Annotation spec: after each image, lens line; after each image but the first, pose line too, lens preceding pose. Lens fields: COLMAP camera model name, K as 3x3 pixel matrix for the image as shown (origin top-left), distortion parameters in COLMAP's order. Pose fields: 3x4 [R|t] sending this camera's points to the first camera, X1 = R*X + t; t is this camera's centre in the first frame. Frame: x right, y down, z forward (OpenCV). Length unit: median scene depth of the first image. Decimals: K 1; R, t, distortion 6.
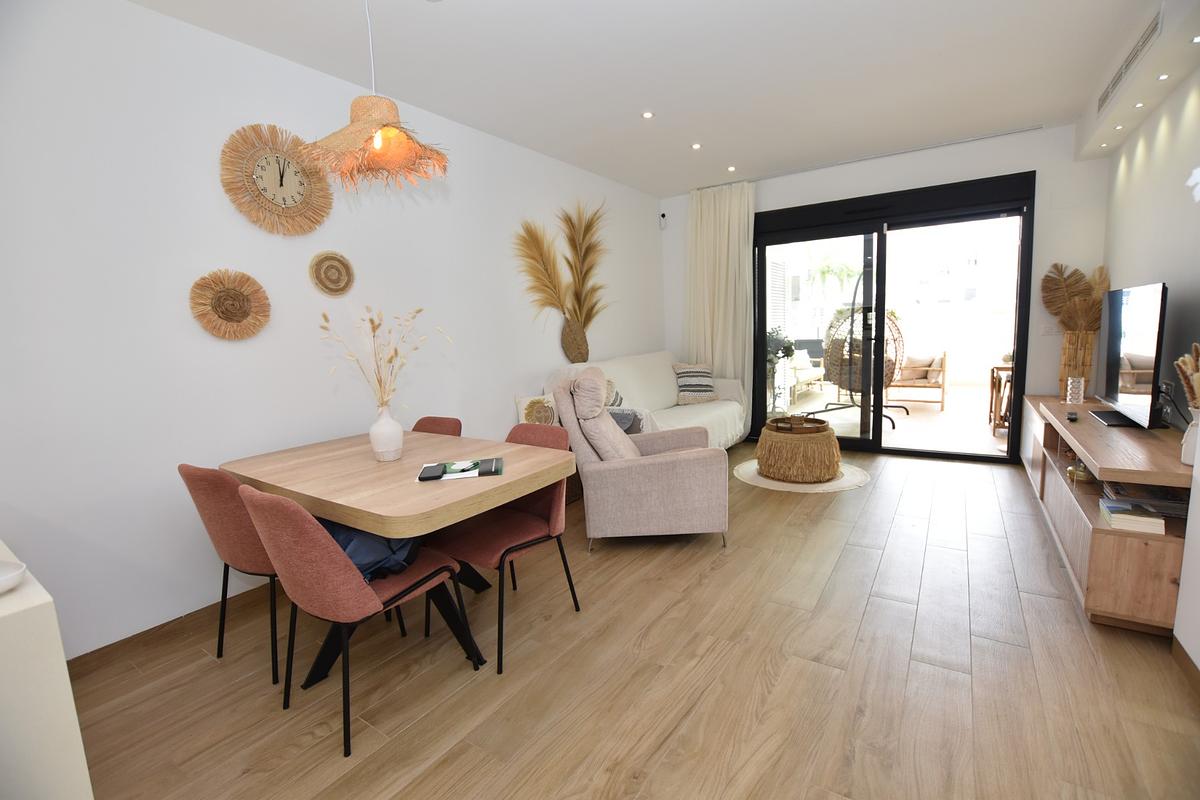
lens RADIAL K [[526.6, 0, 606.0], [0, 526.6, 399.2], [0, 0, 1]] dist [-0.025432, 0.001093]
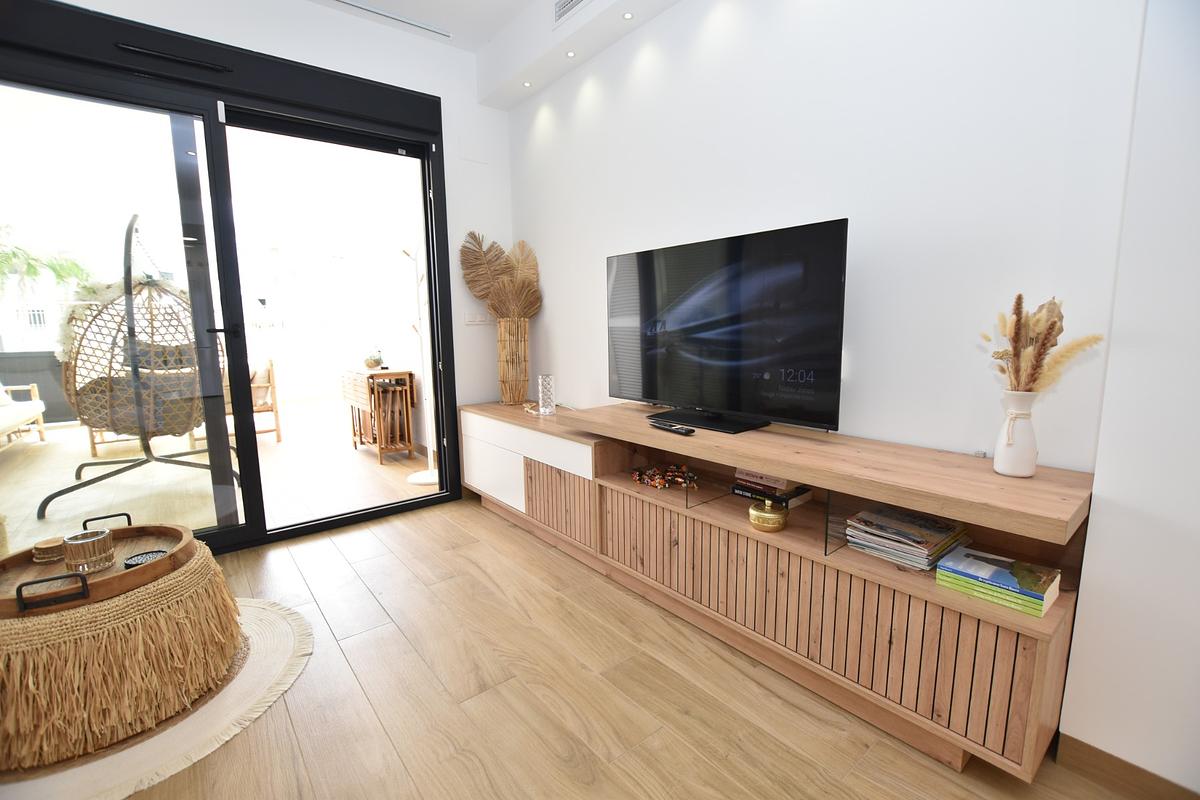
lens RADIAL K [[526.6, 0, 606.0], [0, 526.6, 399.2], [0, 0, 1]] dist [-0.025432, 0.001093]
pose [[0.293816, -0.097805, 0.950845, 0.155542], [0.129711, 0.989630, 0.061714, -0.036560], [-0.947020, 0.105202, 0.303455, 0.574049]]
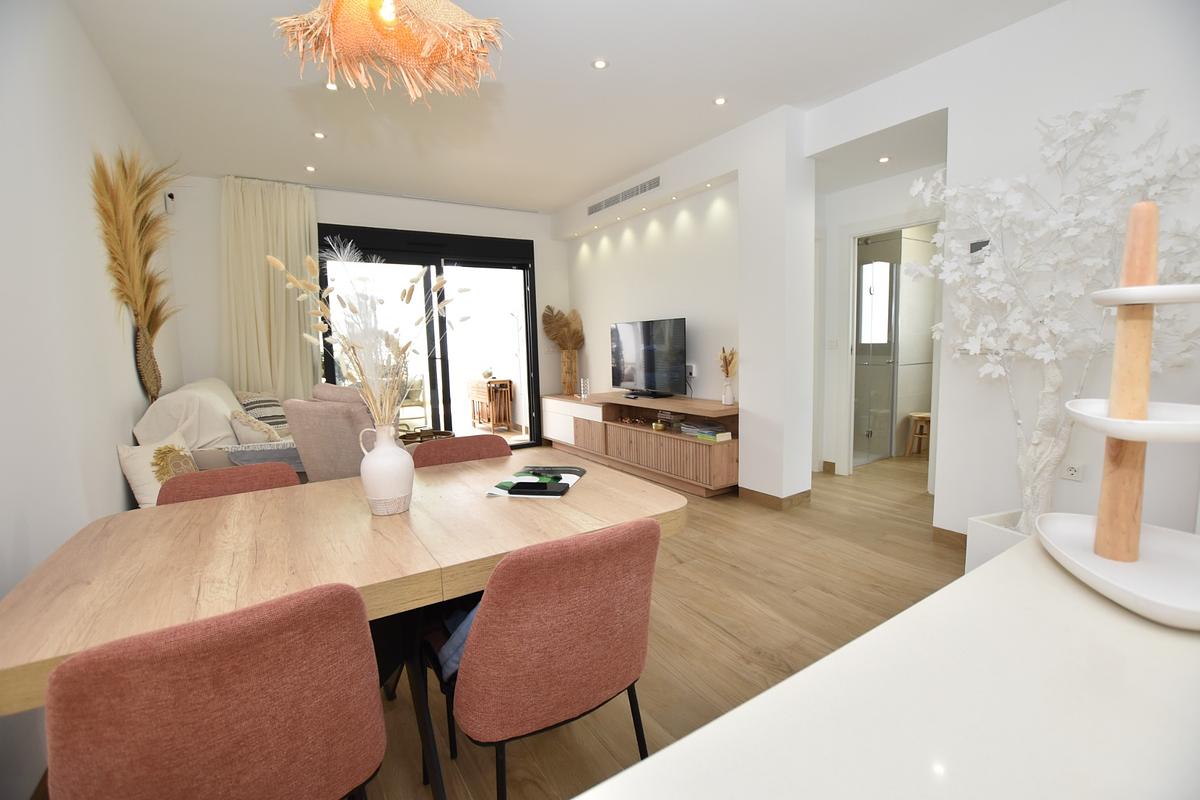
lens RADIAL K [[526.6, 0, 606.0], [0, 526.6, 399.2], [0, 0, 1]] dist [-0.025432, 0.001093]
pose [[0.398333, -0.067673, 0.914741, -0.445932], [0.133595, 0.990920, 0.015133, 0.003556], [-0.907460, 0.116177, 0.403757, 0.257565]]
